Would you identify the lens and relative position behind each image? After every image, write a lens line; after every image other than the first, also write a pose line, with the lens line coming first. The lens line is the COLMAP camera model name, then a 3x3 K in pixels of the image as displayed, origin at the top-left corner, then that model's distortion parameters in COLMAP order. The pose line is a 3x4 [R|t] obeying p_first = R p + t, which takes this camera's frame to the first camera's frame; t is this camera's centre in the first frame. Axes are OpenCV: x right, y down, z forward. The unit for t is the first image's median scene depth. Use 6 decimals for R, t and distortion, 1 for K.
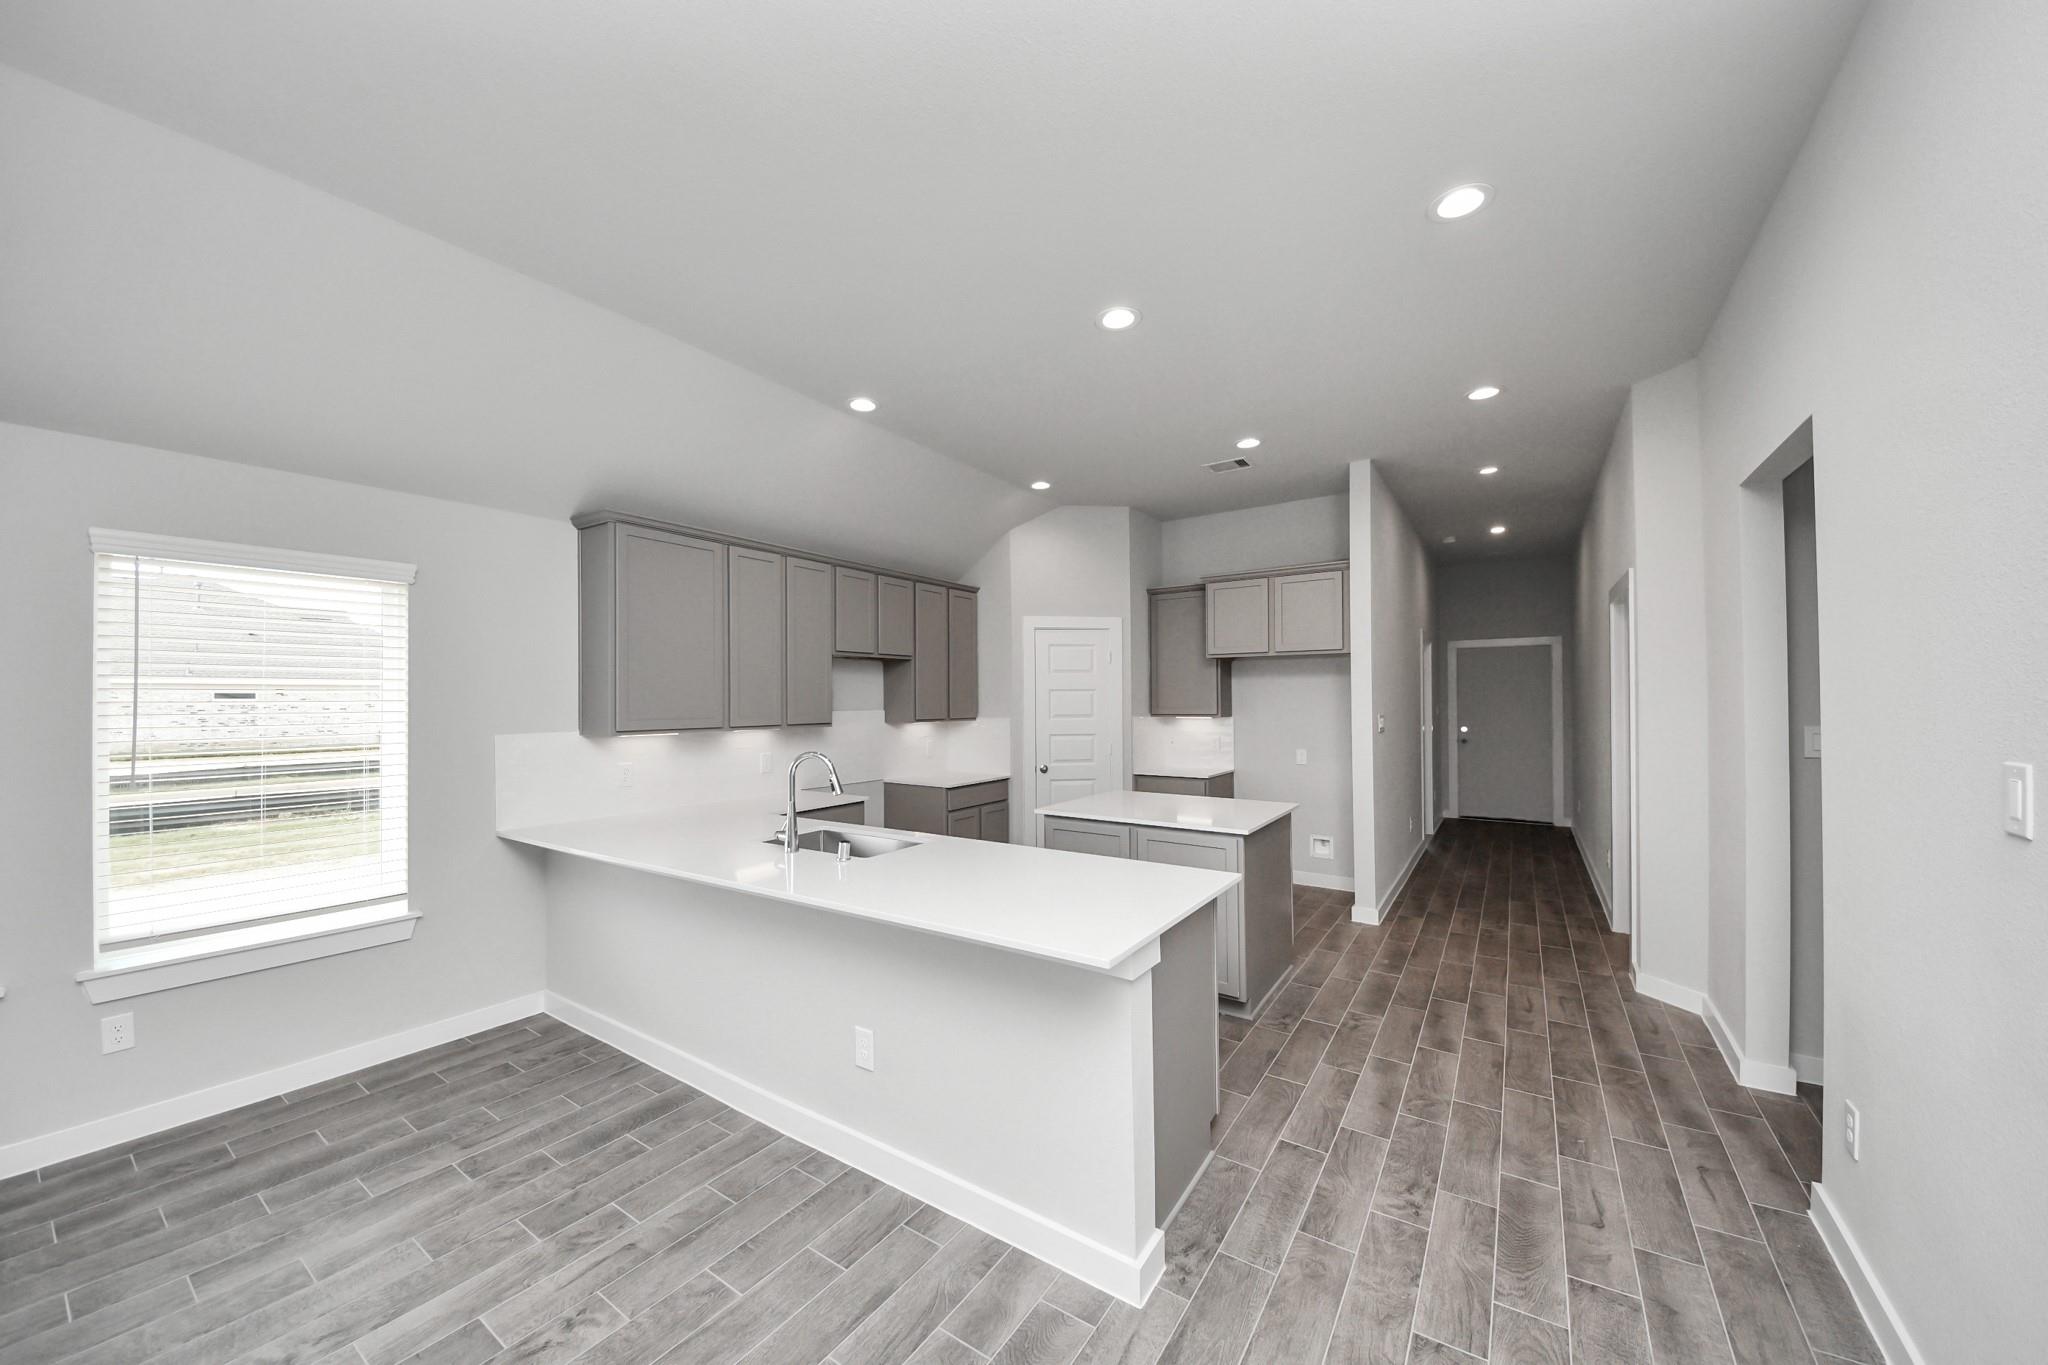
lens RADIAL K [[728.0, 0, 1020.8], [0, 728.0, 693.6], [0, 0, 1]] dist [0.011681, -0.009499]
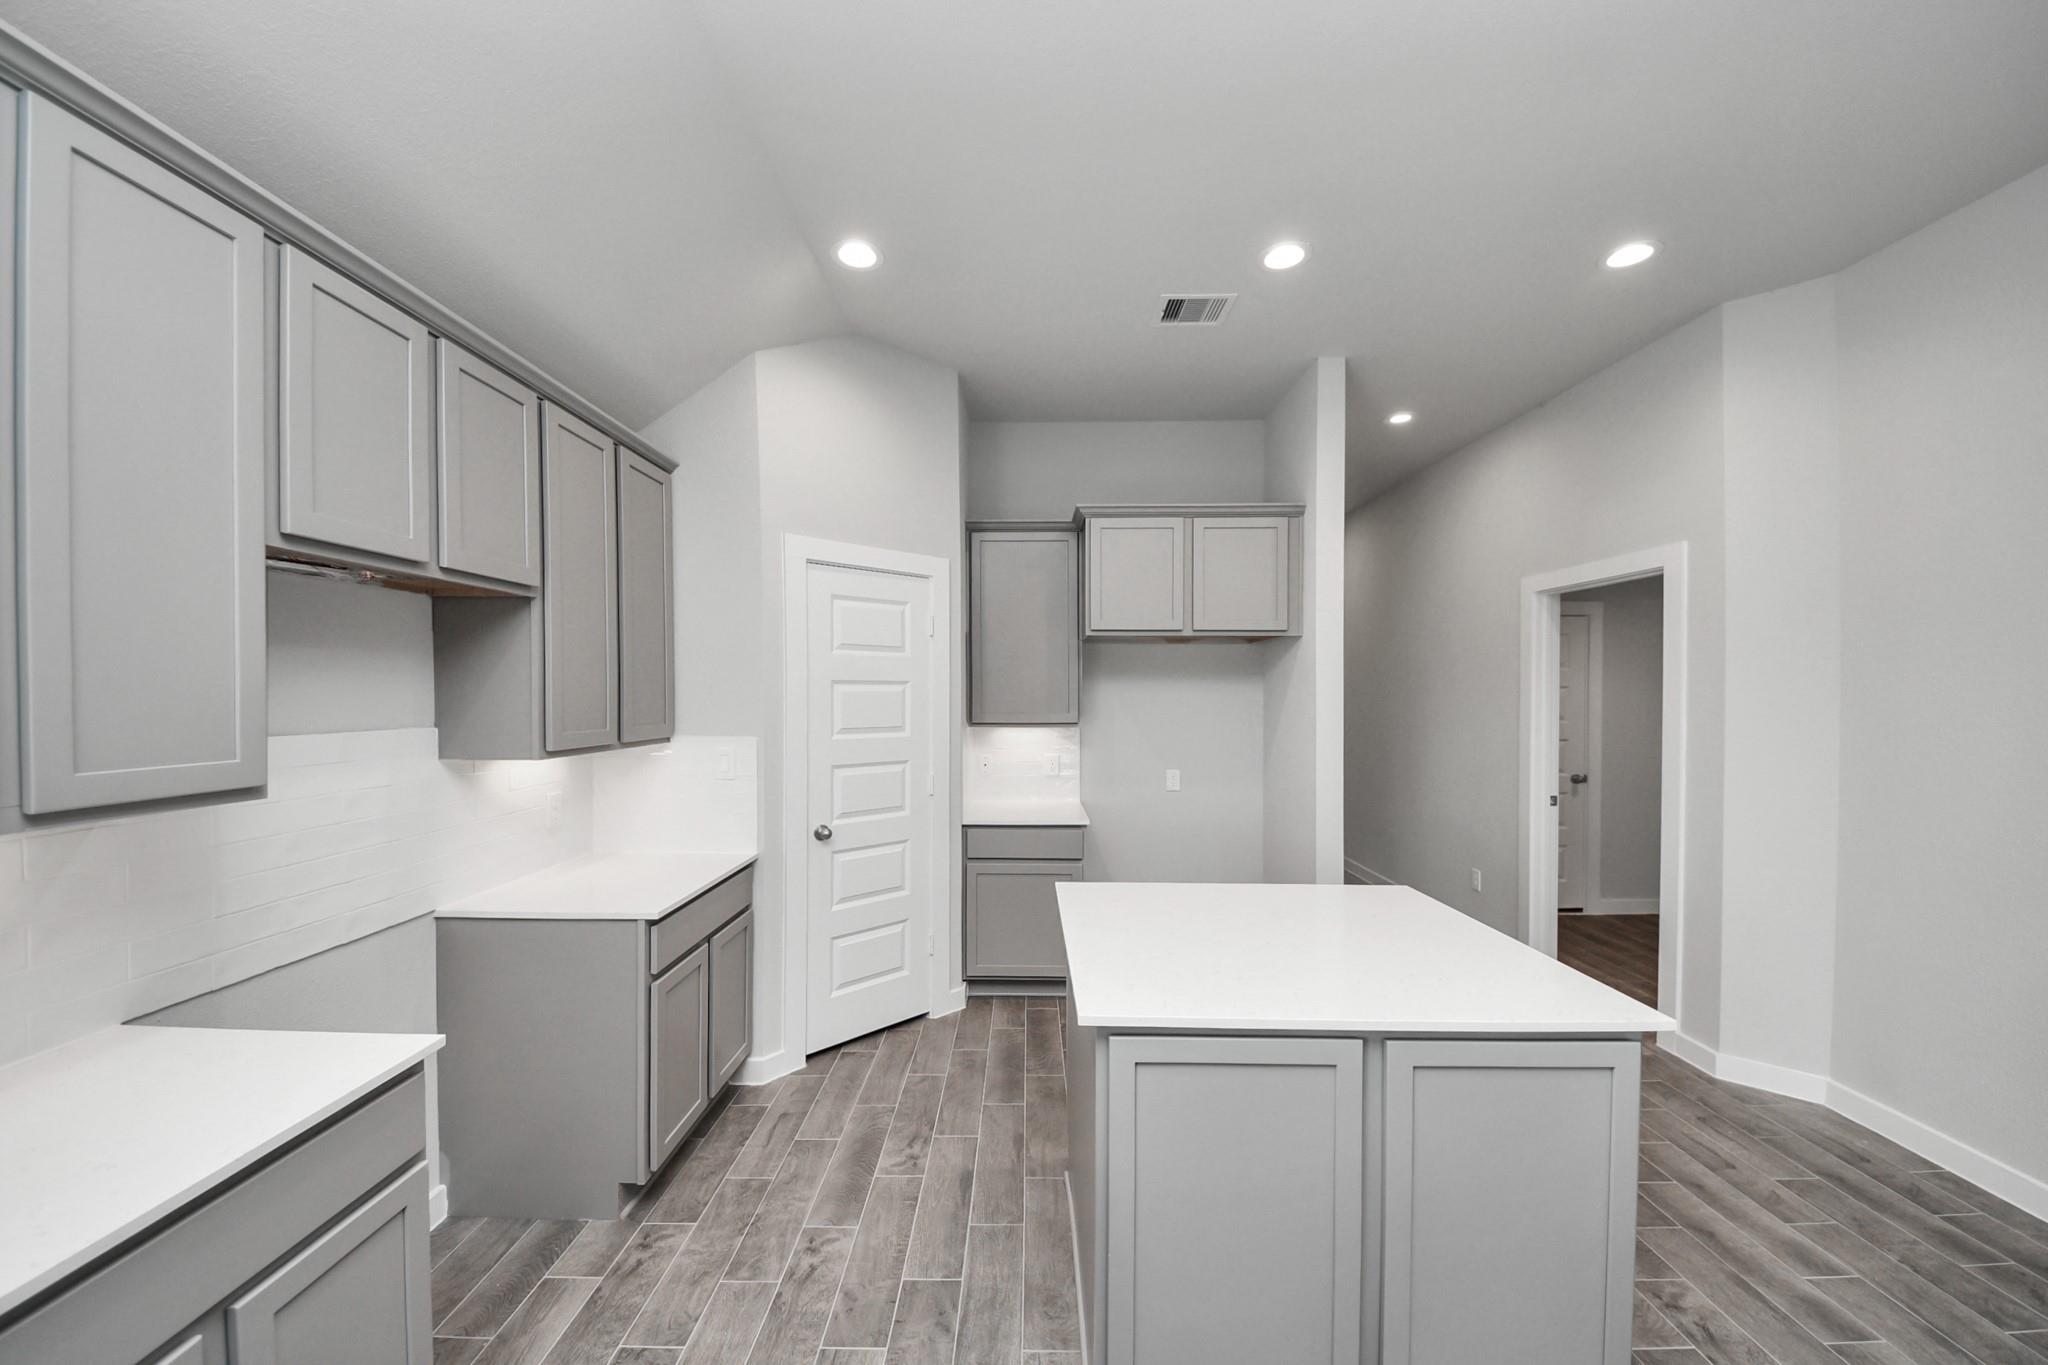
lens RADIAL K [[728.0, 0, 1017.2], [0, 728.0, 701.5], [0, 0, 1]] dist [0.011681, -0.009499]
pose [[0.831270, 0.000071, 0.555868, -0.258173], [-0.011779, 0.999778, 0.017488, -0.002475], [-0.555744, -0.021085, 0.831086, 0.901383]]
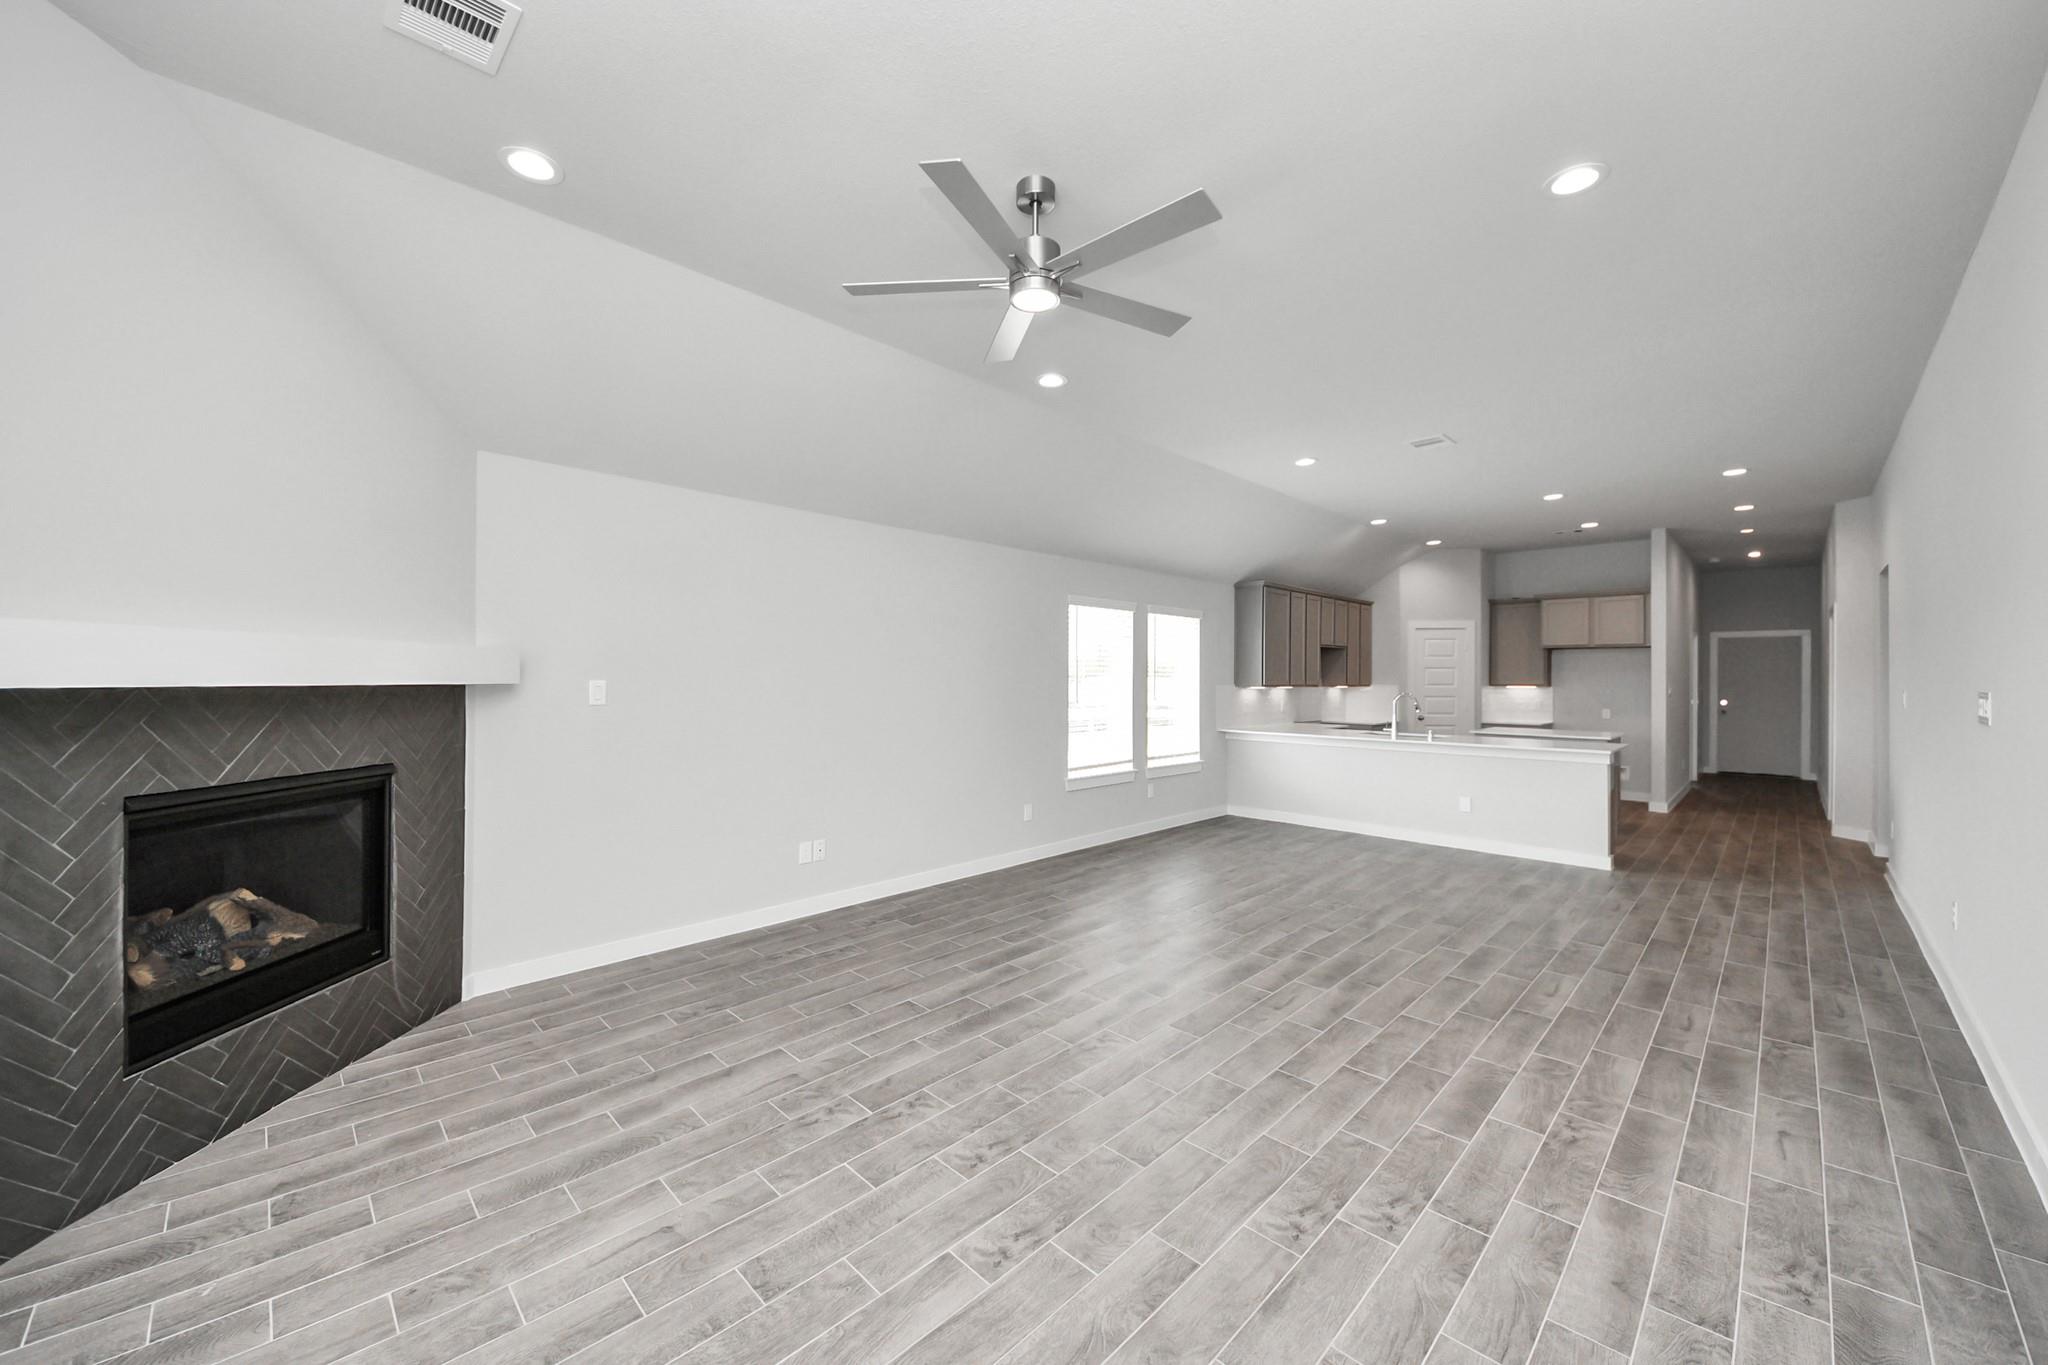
lens RADIAL K [[777.1, 0, 1009.6], [0, 777.1, 666.5], [0, 0, 1]] dist [0.009871, -0.002550]
pose [[0.982366, 0.015851, -0.186294, -0.977138], [-0.015074, 0.999871, 0.005587, -0.002029], [0.186358, -0.002680, 0.982478, -1.533111]]
